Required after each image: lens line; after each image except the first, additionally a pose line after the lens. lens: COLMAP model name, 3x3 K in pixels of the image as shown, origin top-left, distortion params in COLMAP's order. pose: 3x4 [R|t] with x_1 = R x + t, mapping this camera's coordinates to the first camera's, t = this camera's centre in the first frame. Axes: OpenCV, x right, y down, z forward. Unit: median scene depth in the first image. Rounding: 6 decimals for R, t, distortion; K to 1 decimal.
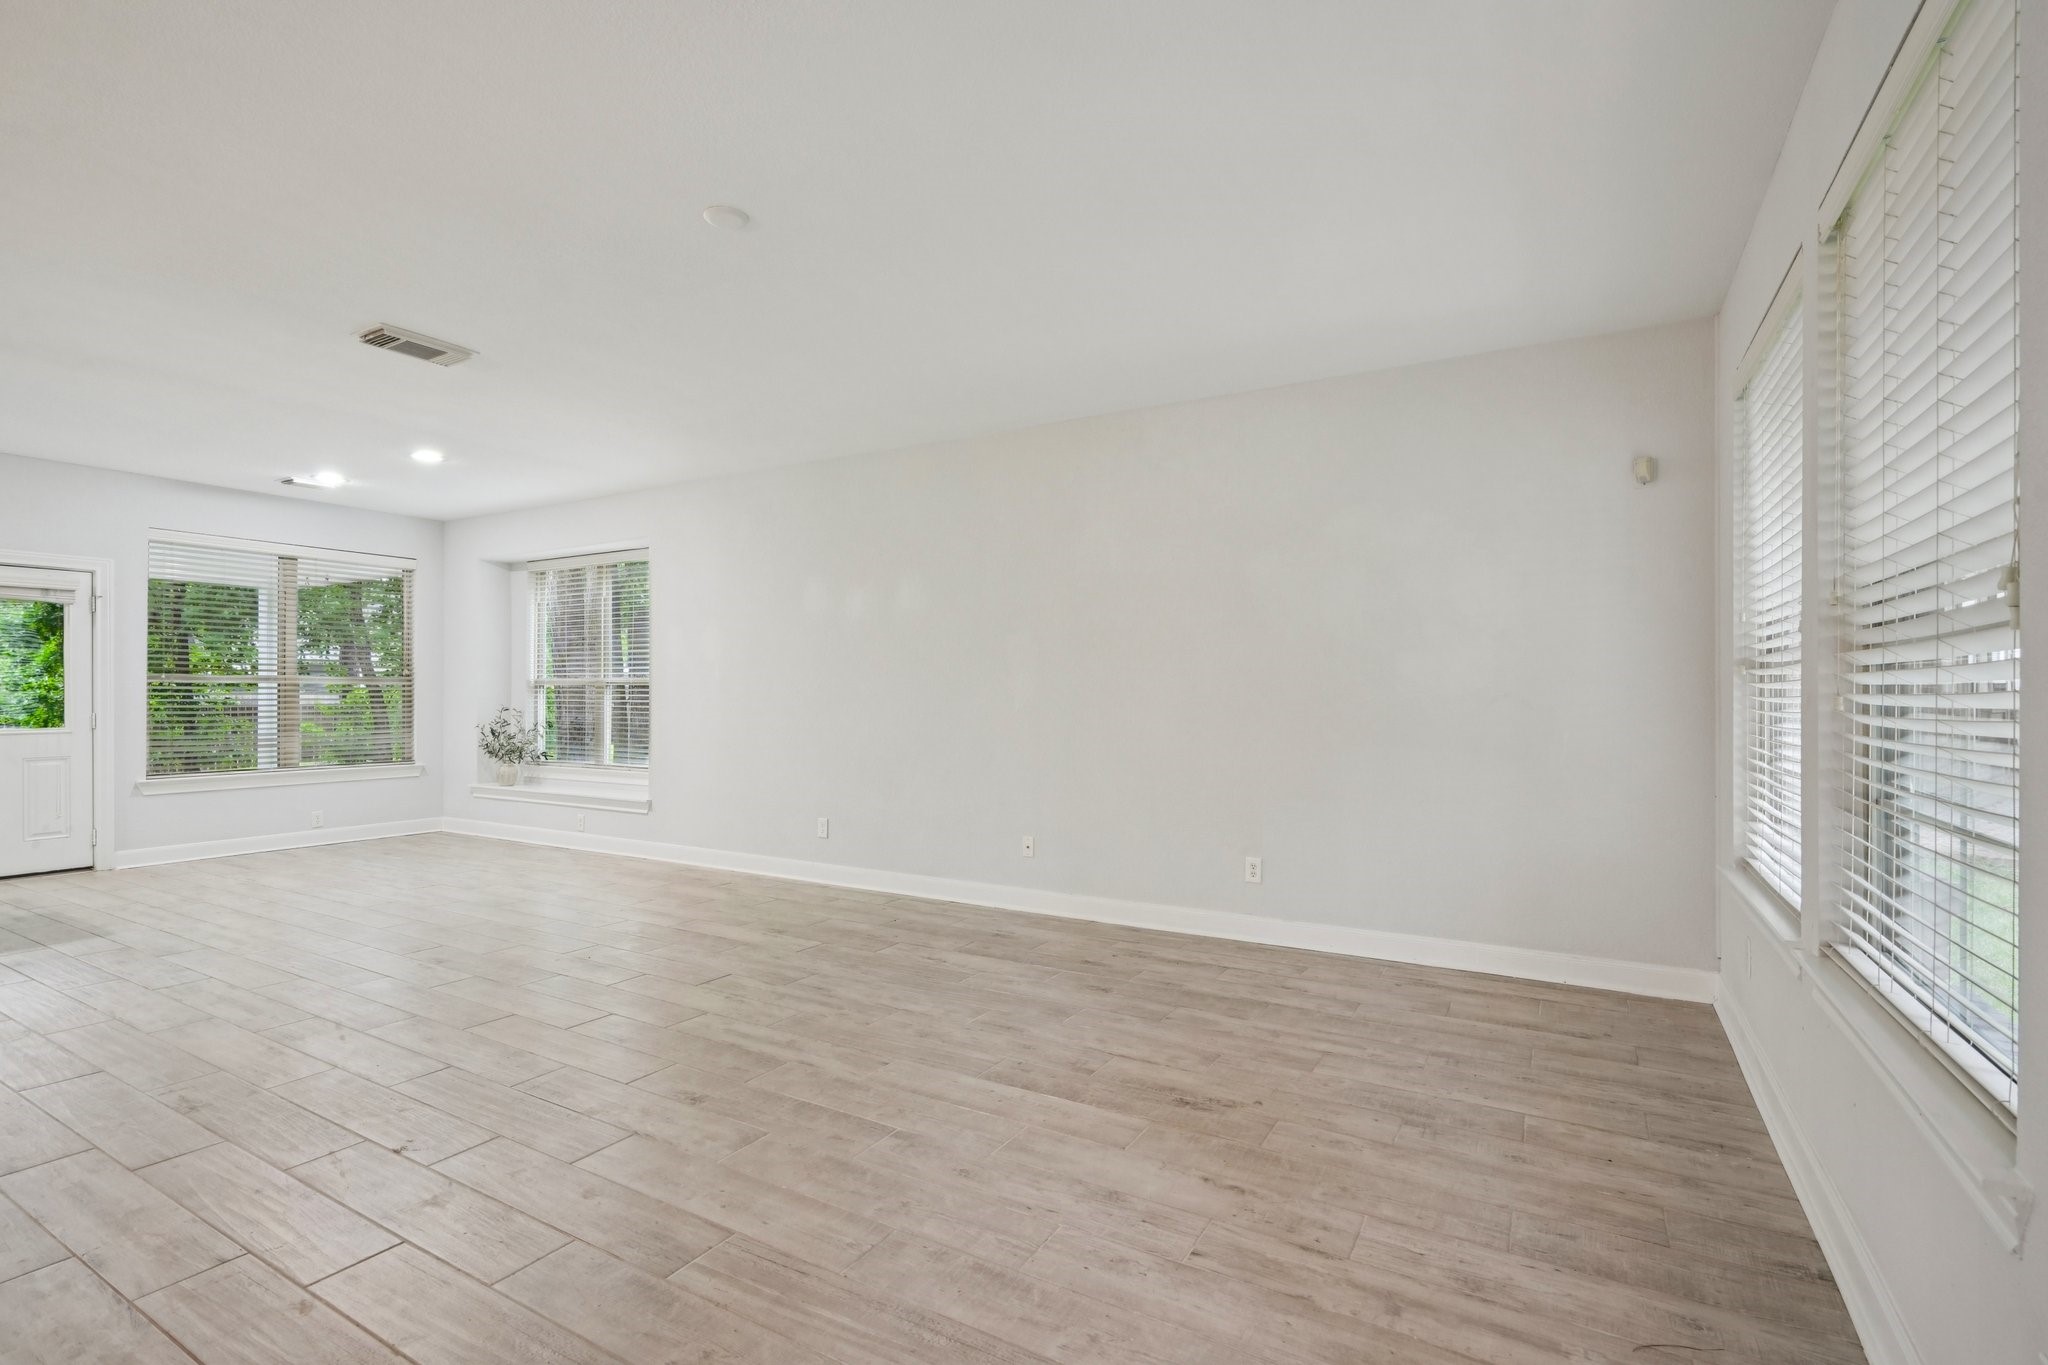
lens RADIAL K [[923.7, 0, 1025.9], [0, 923.7, 701.6], [0, 0, 1]] dist [-0.002072, -0.000307]
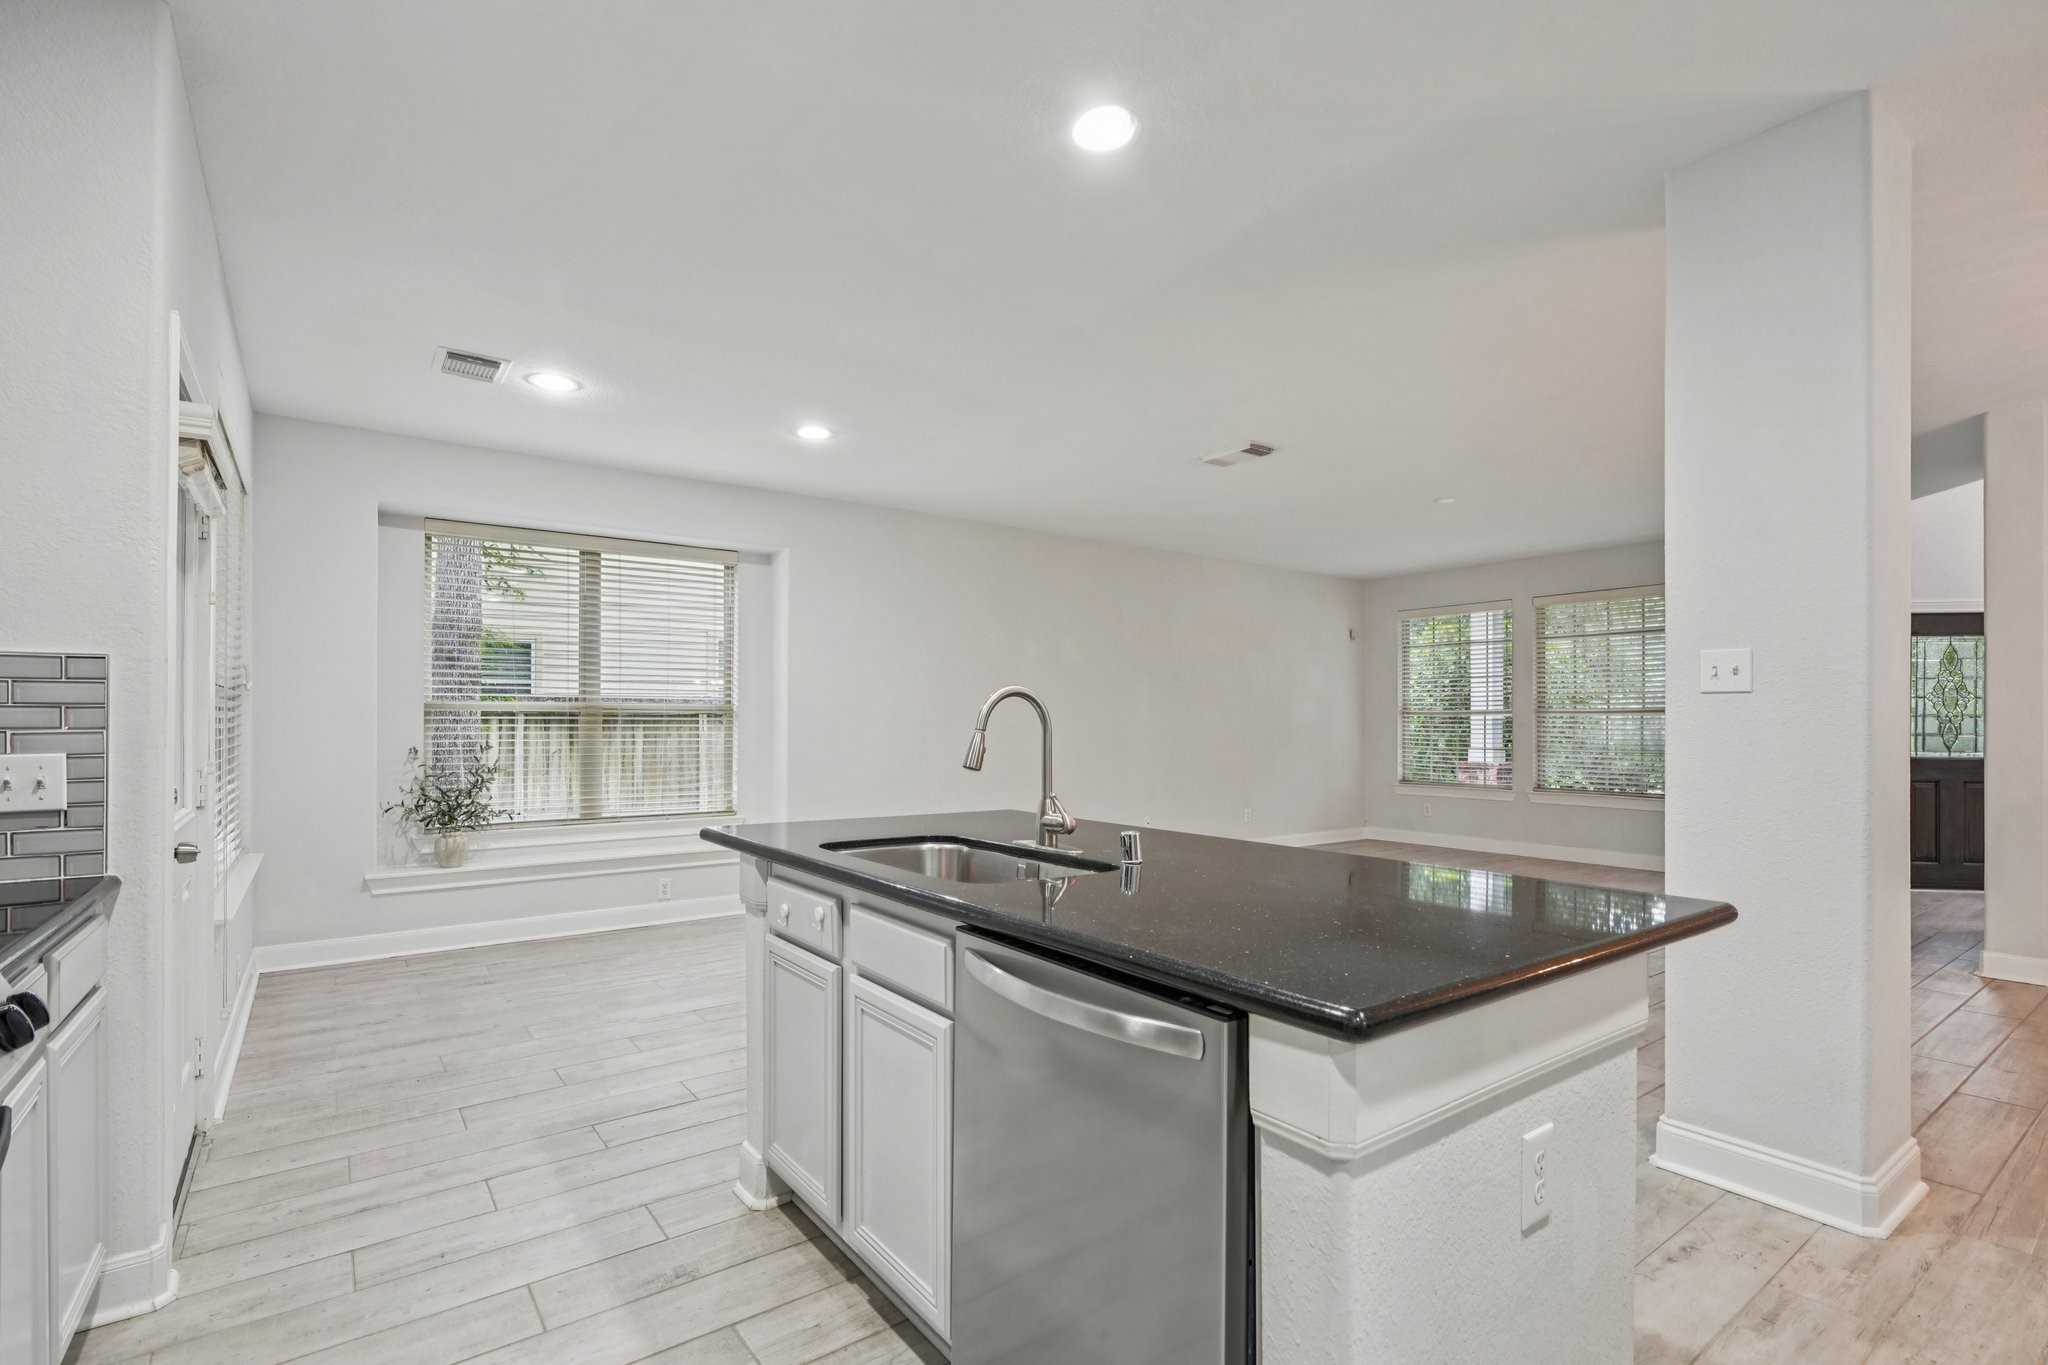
lens RADIAL K [[955.1, 0, 1036.4], [0, 955.1, 716.5], [0, 0, 1]] dist [-0.001256, -0.000260]
pose [[0.387501, 0.002835, 0.921865, -1.298168], [0.003584, 0.999983, -0.004582, -0.009016], [-0.921862, 0.005079, 0.387485, 0.483597]]
